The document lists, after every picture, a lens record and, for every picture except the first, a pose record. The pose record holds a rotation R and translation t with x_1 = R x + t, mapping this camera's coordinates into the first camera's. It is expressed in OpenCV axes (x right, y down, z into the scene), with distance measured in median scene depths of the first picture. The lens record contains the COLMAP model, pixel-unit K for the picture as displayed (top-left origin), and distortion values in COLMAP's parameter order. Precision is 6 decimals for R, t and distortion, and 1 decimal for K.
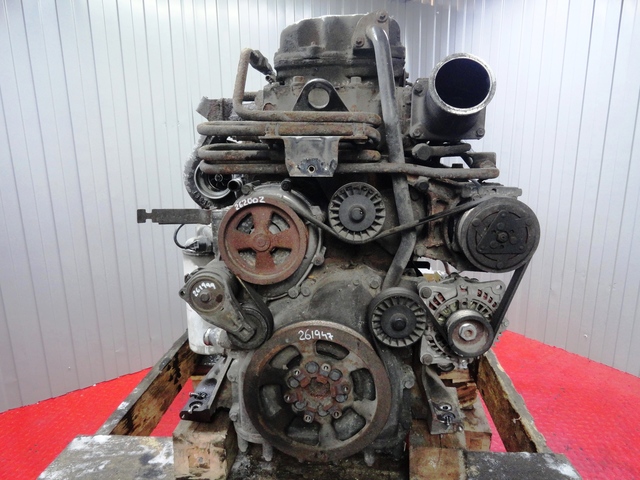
lens RADIAL K [[434.1, 0, 320.0], [0, 434.1, 240.0], [0, 0, 1]] dist [-0.002719, -0.001092]
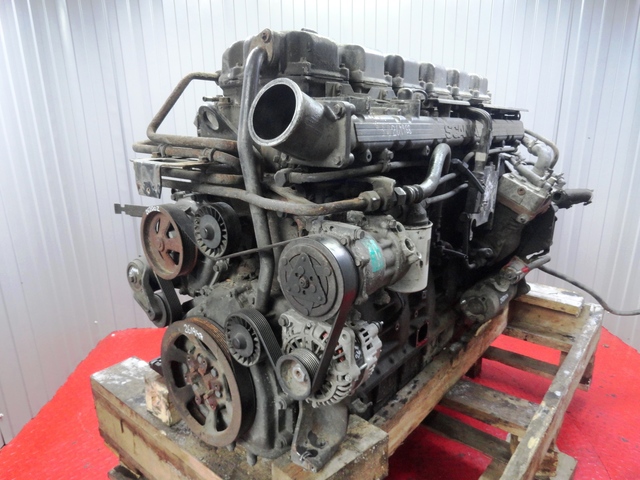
lens RADIAL K [[434.1, 0, 320.0], [0, 434.1, 240.0], [0, 0, 1]] dist [-0.002719, -0.001092]
pose [[0.818258, 0.159428, -0.552302, 0.849124], [-0.128023, 0.987183, 0.095290, -0.168084], [0.560415, -0.007265, 0.828180, 0.249575]]
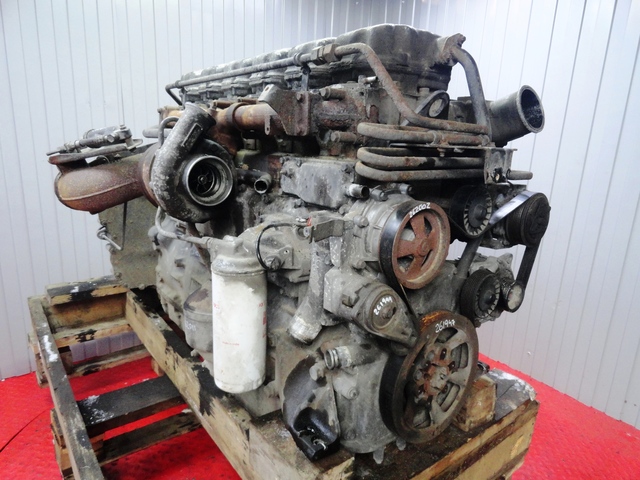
lens RADIAL K [[434.1, 0, 320.0], [0, 434.1, 240.0], [0, 0, 1]] dist [-0.002719, -0.001092]
pose [[0.749375, -0.117904, 0.651565, -0.941604], [0.096124, 0.992966, 0.069128, -0.101446], [-0.655132, 0.010828, 0.755437, 0.373291]]
